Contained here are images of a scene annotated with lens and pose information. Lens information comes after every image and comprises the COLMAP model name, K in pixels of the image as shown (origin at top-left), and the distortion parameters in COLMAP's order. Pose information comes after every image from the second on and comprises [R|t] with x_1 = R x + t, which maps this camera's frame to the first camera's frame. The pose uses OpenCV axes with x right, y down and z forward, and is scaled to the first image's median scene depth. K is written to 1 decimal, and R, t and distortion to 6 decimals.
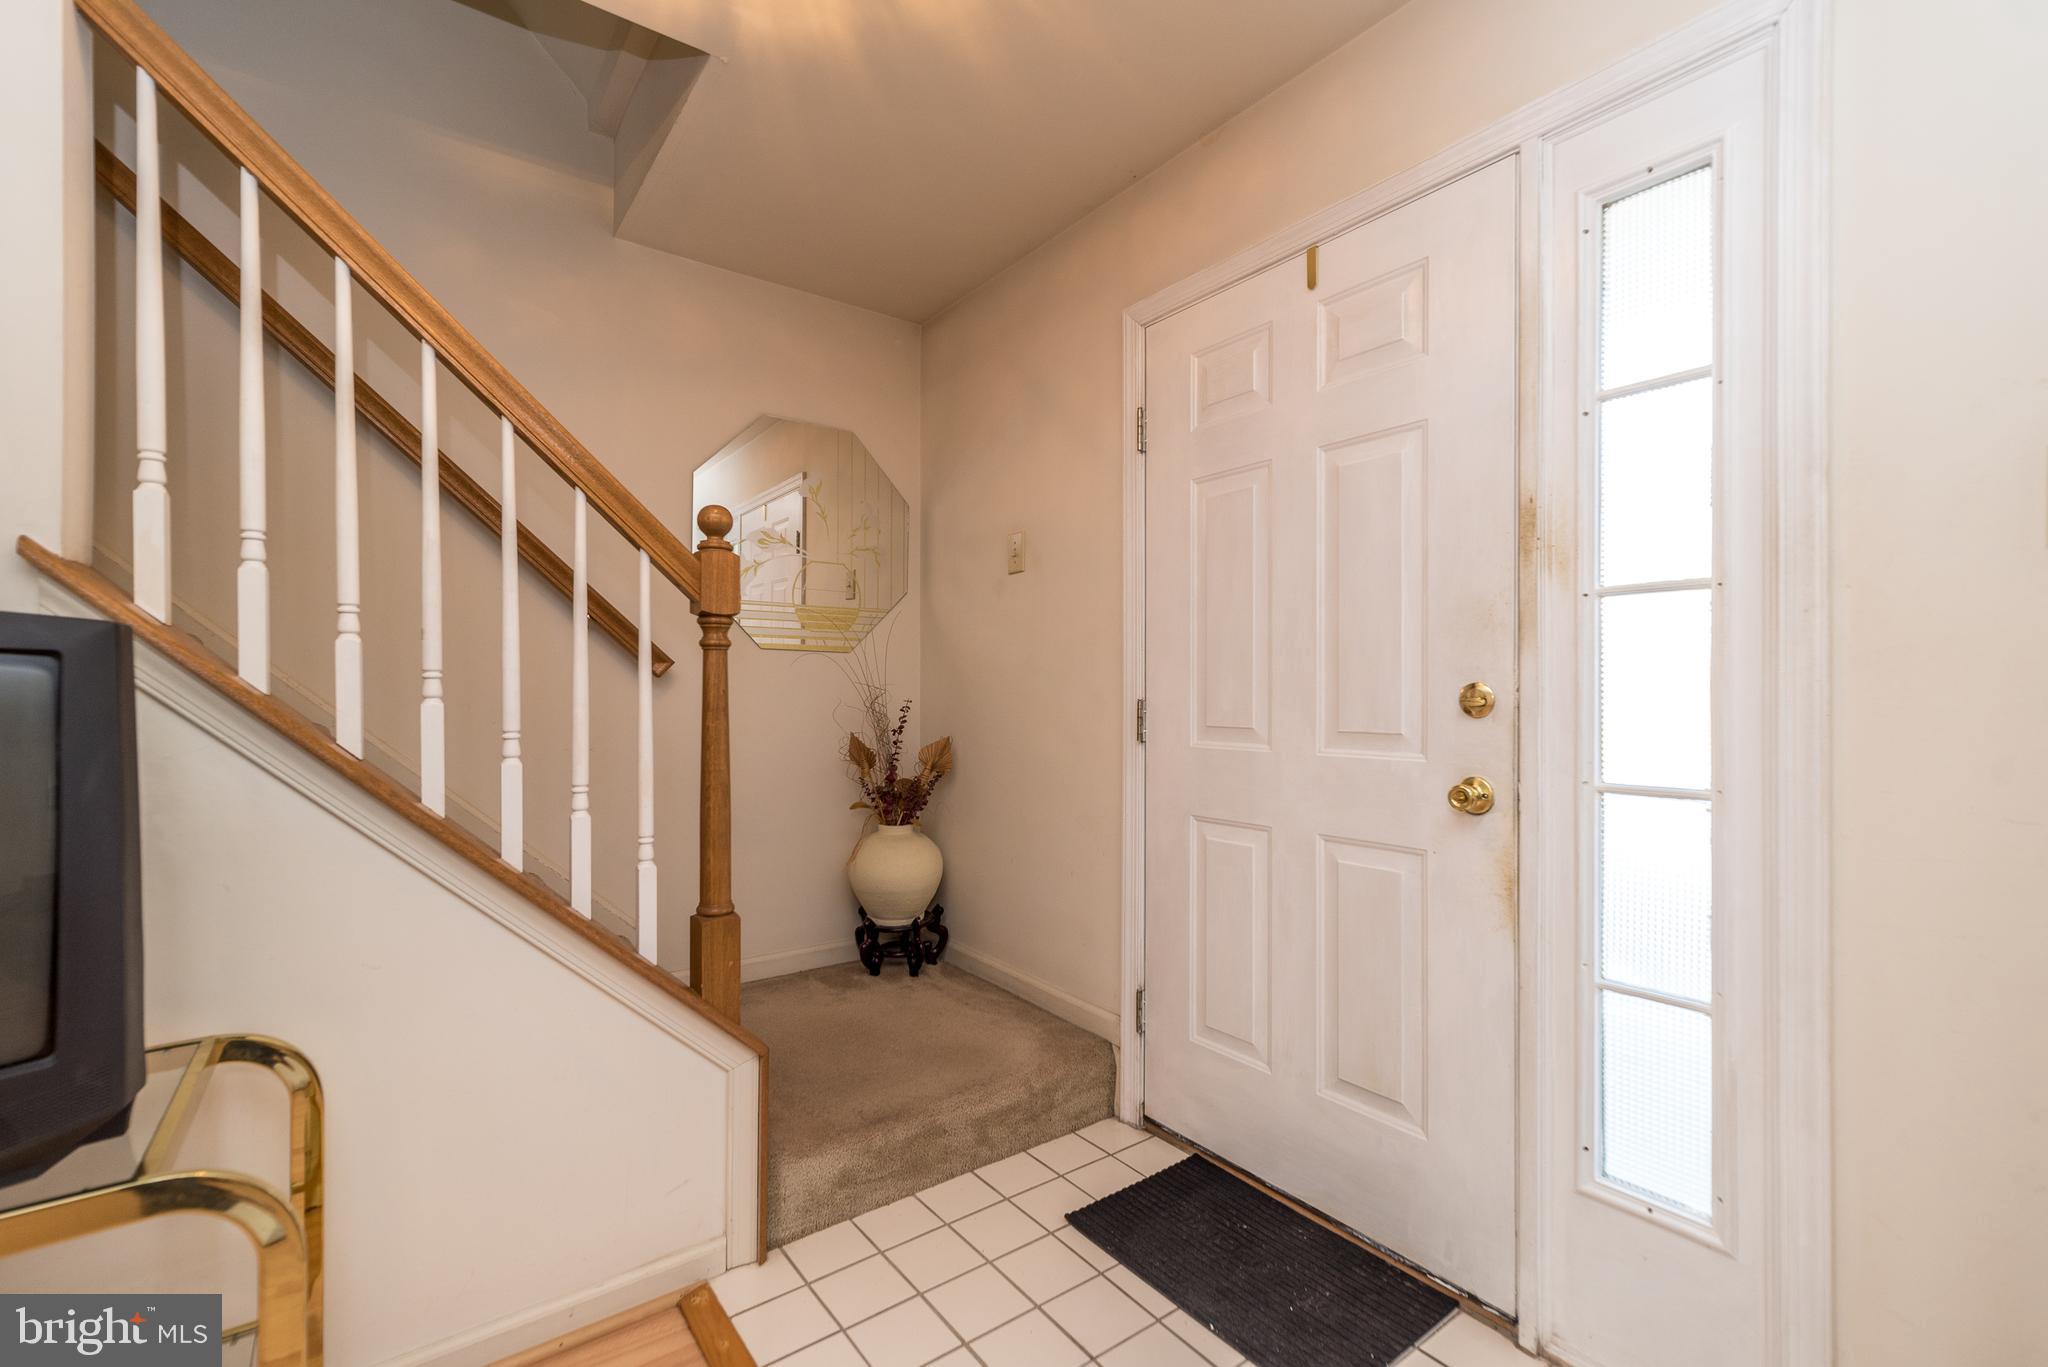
lens RADIAL K [[881.3, 0, 1002.9], [0, 881.3, 692.5], [0, 0, 1]] dist [0.008348, -0.000363]
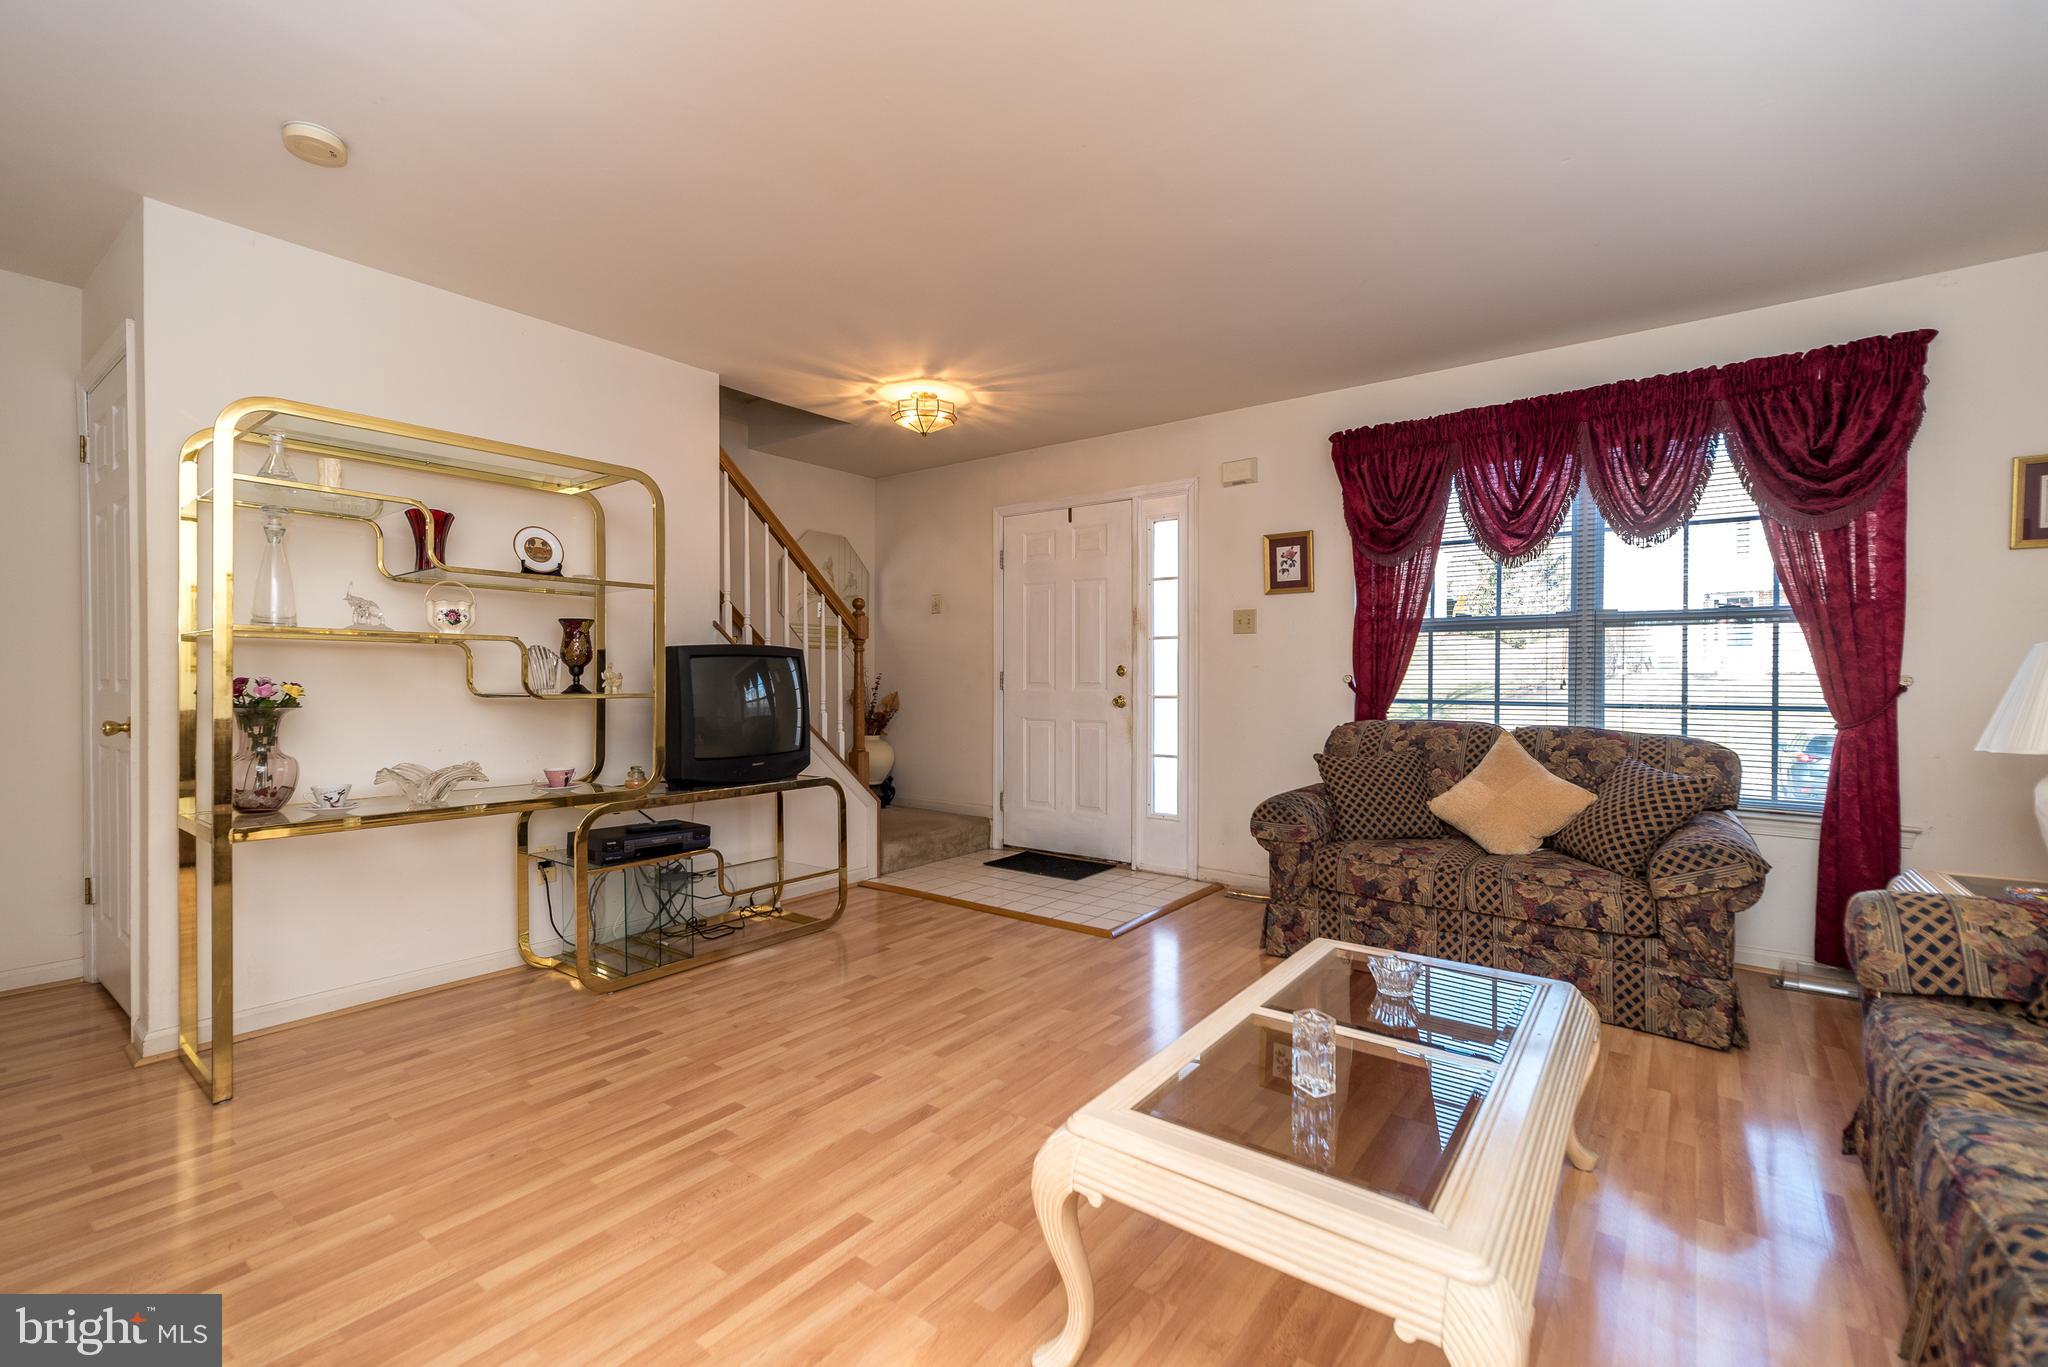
lens RADIAL K [[881.3, 0, 1025.9], [0, 881.3, 679.2], [0, 0, 1]] dist [0.008348, -0.000363]
pose [[0.950935, -0.001730, 0.309386, -0.650185], [0.000558, 0.999992, 0.003878, 0.023592], [-0.309390, -0.003516, 0.950929, -1.615460]]
